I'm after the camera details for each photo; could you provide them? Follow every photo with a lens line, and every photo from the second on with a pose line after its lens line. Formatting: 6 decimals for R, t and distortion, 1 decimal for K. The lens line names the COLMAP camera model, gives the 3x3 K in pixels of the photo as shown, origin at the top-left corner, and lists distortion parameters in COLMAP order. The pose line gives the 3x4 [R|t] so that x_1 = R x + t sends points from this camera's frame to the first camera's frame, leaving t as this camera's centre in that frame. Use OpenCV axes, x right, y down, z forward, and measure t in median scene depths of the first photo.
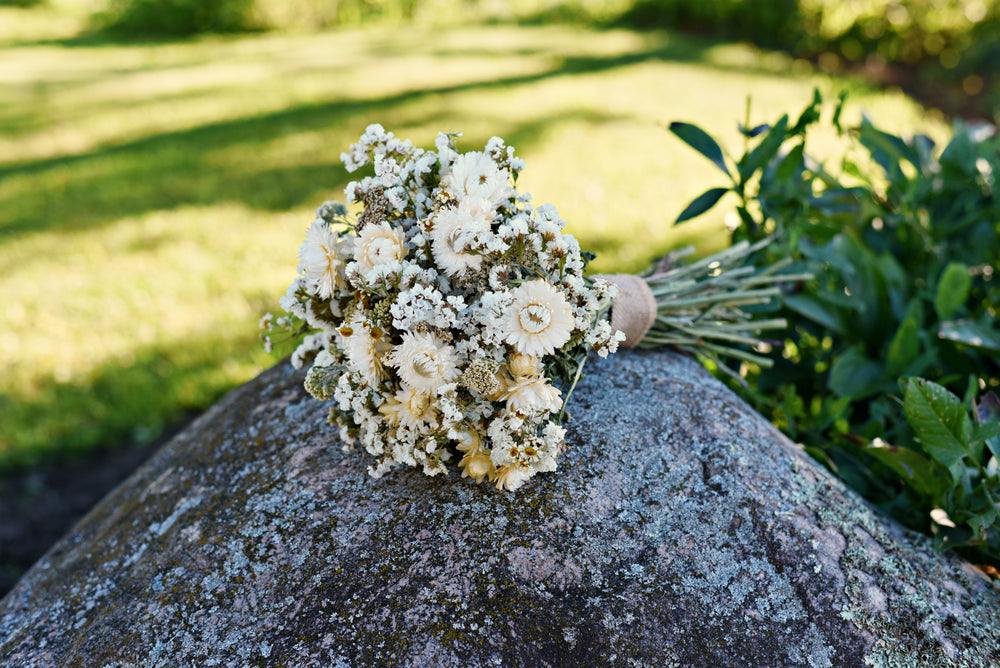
lens RADIAL K [[1496.2, 0, 500.0], [0, 1496.2, 334.0], [0, 0, 1]] dist [-0.006033, 0.048163]
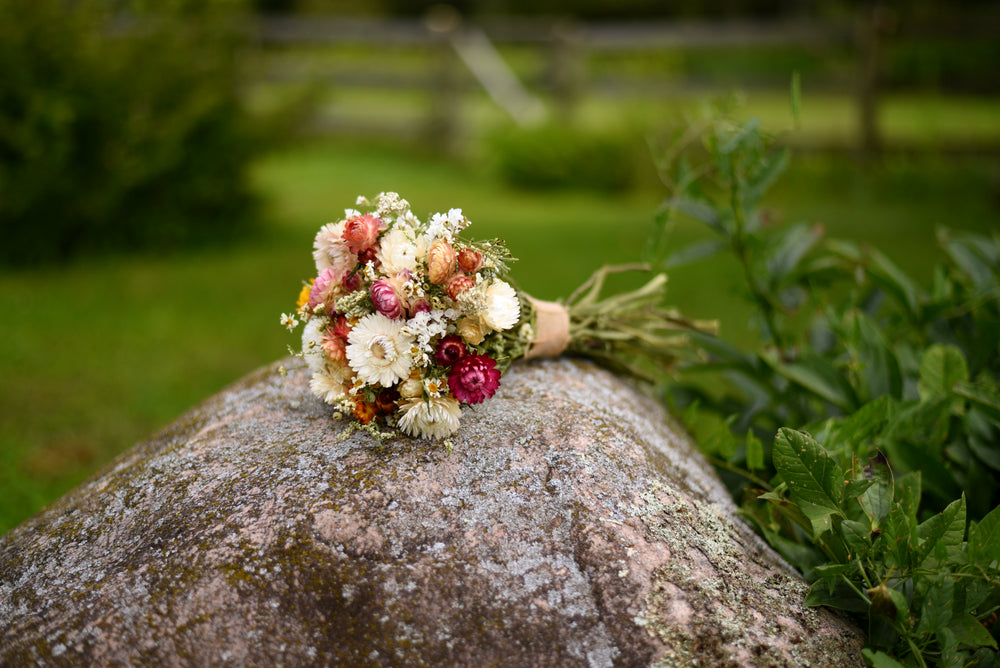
lens RADIAL K [[1485.8, 0, 500.0], [0, 1485.8, 334.0], [0, 0, 1]] dist [-0.017183, 0.065523]
pose [[0.961741, 0.080290, -0.261931, 0.384325], [-0.111509, 0.988033, -0.106567, 0.114339], [0.250241, 0.131698, 0.959185, 0.000662]]
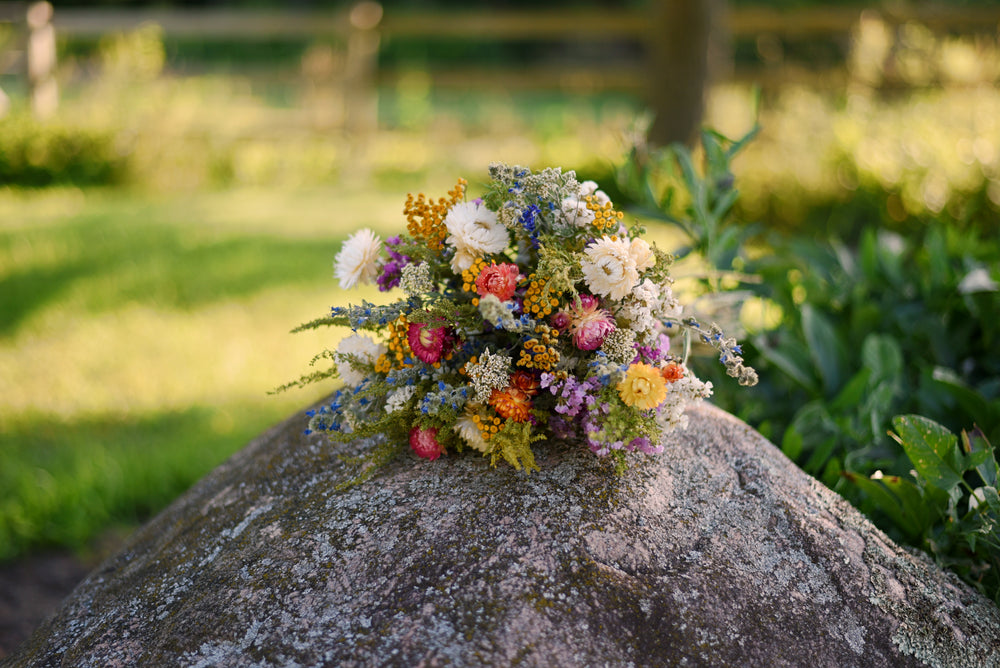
lens RADIAL K [[1485.8, 0, 500.0], [0, 1485.8, 334.0], [0, 0, 1]] dist [-0.017183, 0.065523]
pose [[0.993061, 0.029793, 0.113760, -0.181379], [-0.015845, 0.992452, -0.121603, 0.128484], [-0.116524, 0.118956, 0.986038, -0.095245]]
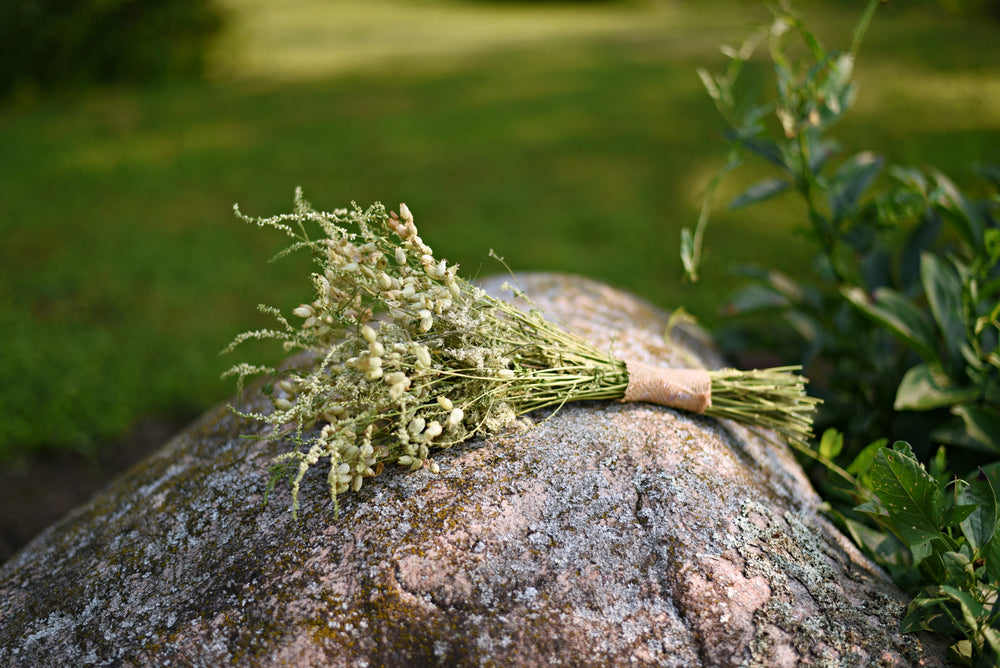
lens RADIAL K [[1485.8, 0, 500.0], [0, 1485.8, 334.0], [0, 0, 1]] dist [-0.017183, 0.065523]
pose [[0.967572, 0.097947, -0.232833, 0.278923], [-0.093908, 0.995176, 0.028398, -0.038609], [0.234491, -0.005612, 0.972102, 0.040310]]
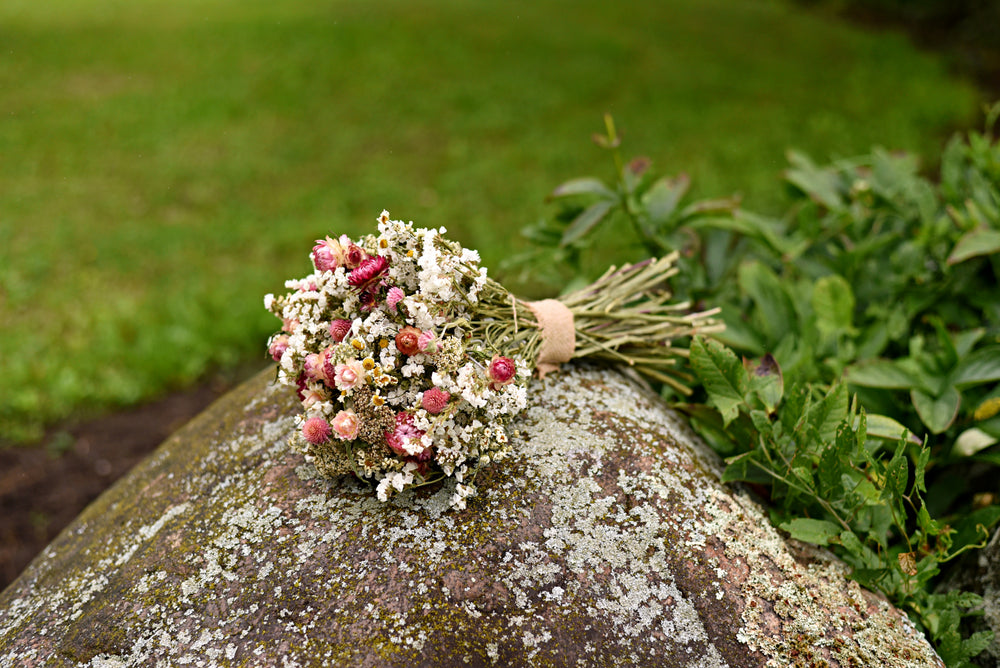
lens RADIAL K [[1485.8, 0, 500.0], [0, 1485.8, 334.0], [0, 0, 1]] dist [-0.017183, 0.065523]
pose [[0.999174, 0.030463, -0.026896, 0.070847], [-0.029129, 0.998390, 0.048662, -0.091048], [0.028335, -0.047838, 0.998453, -0.118044]]
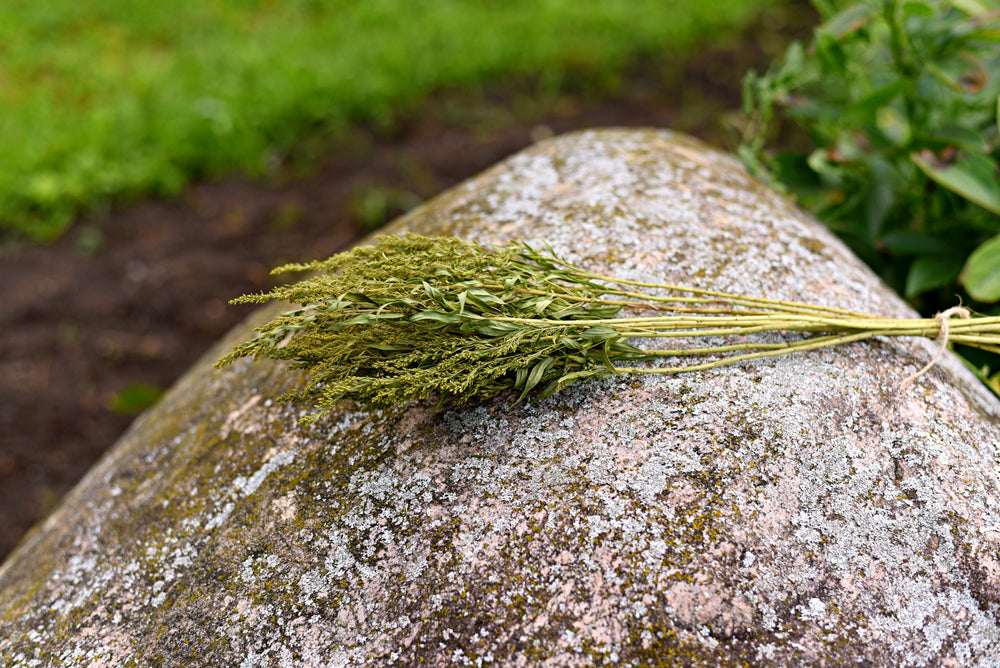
lens RADIAL K [[1496.2, 0, 500.0], [0, 1496.2, 334.0], [0, 0, 1]] dist [-0.006033, 0.048163]
pose [[0.998859, 0.038971, -0.027604, -0.067929], [-0.031644, 0.973004, 0.228608, -0.175686], [0.035767, -0.227474, 0.973127, 0.205997]]
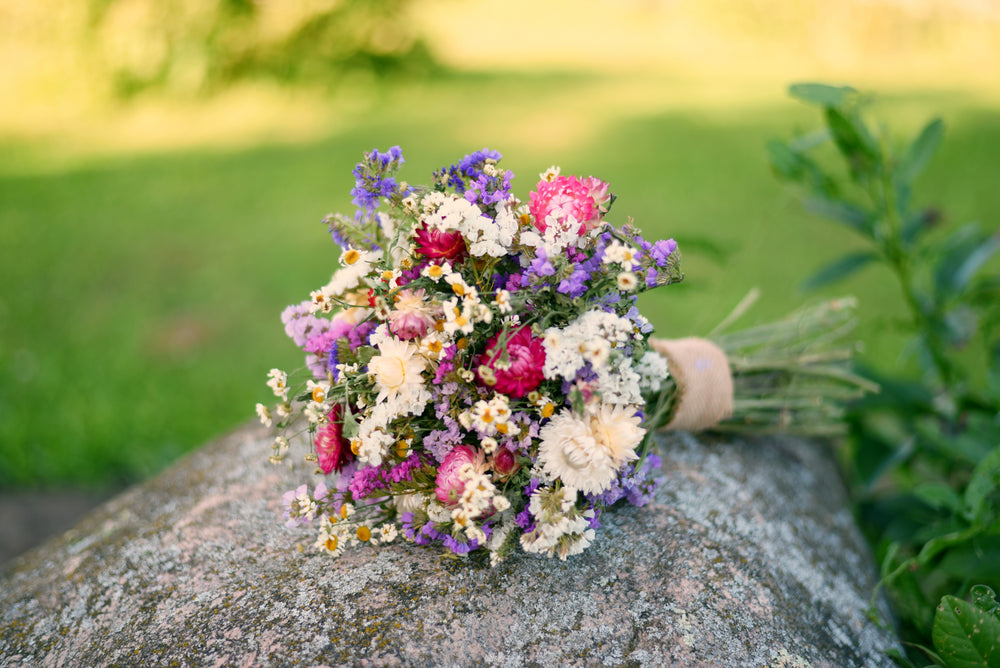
lens RADIAL K [[1496.2, 0, 500.0], [0, 1496.2, 334.0], [0, 0, 1]] dist [-0.006033, 0.048163]
pose [[0.917614, 0.174180, -0.357275, 0.333816], [-0.179775, 0.983547, 0.017774, -0.063575], [0.354492, 0.047919, 0.933830, 0.285587]]
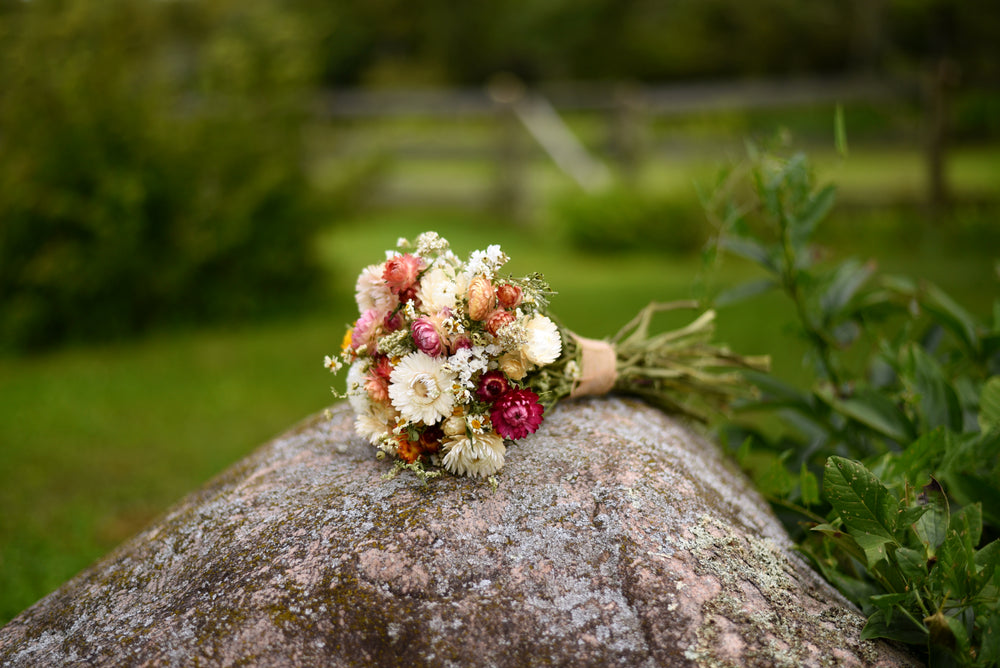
lens RADIAL K [[1485.8, 0, 500.0], [0, 1485.8, 334.0], [0, 0, 1]] dist [-0.017183, 0.065523]
pose [[0.949350, 0.040631, -0.311582, 0.405774], [-0.090551, 0.984914, -0.147462, 0.135274], [0.300890, 0.168207, 0.938707, 0.014624]]
